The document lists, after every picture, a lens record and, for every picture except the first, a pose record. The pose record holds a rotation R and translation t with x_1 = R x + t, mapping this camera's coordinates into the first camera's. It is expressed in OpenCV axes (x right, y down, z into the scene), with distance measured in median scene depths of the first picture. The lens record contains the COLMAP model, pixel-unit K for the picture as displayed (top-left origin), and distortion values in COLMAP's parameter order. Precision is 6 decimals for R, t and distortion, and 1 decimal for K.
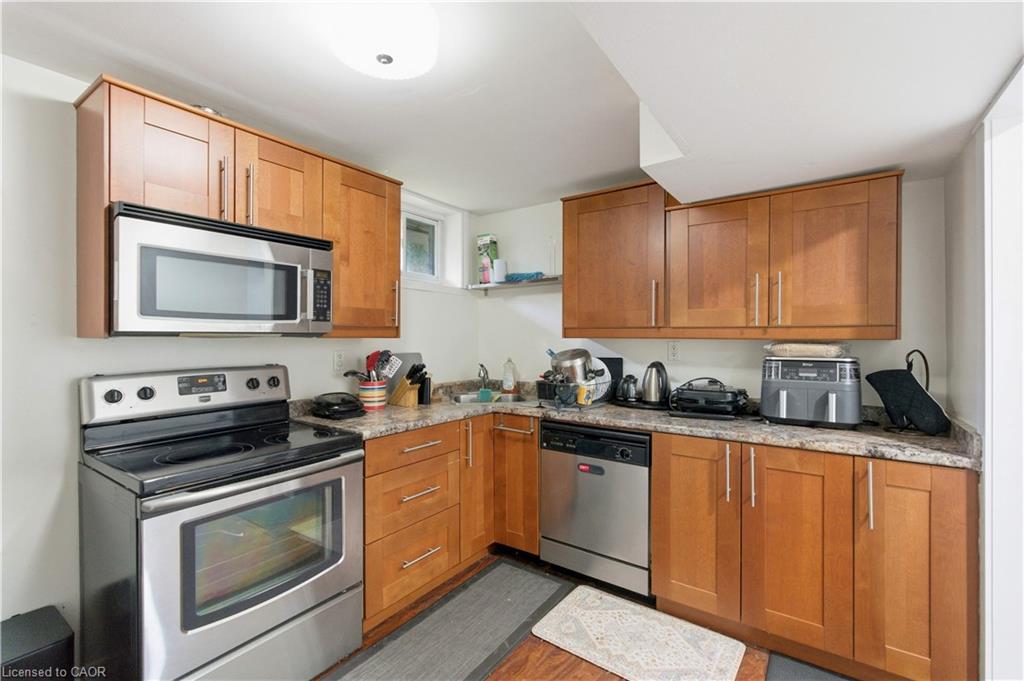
lens RADIAL K [[462.0, 0, 498.1], [0, 462.0, 335.0], [0, 0, 1]] dist [-0.004953, 0.002964]
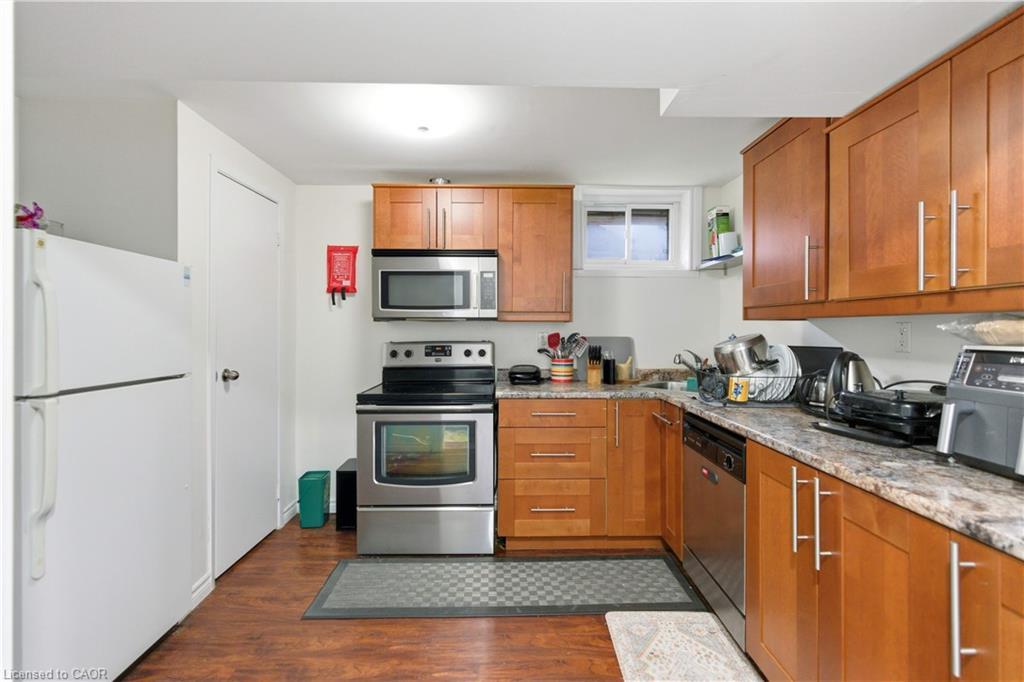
lens RADIAL K [[462.0, 0, 503.2], [0, 462.0, 320.9], [0, 0, 1]] dist [-0.004953, 0.002964]
pose [[0.585482, -0.014210, -0.810561, 0.713380], [0.002429, 0.999873, -0.015774, 0.025772], [0.810682, 0.007267, 0.585442, 0.219567]]
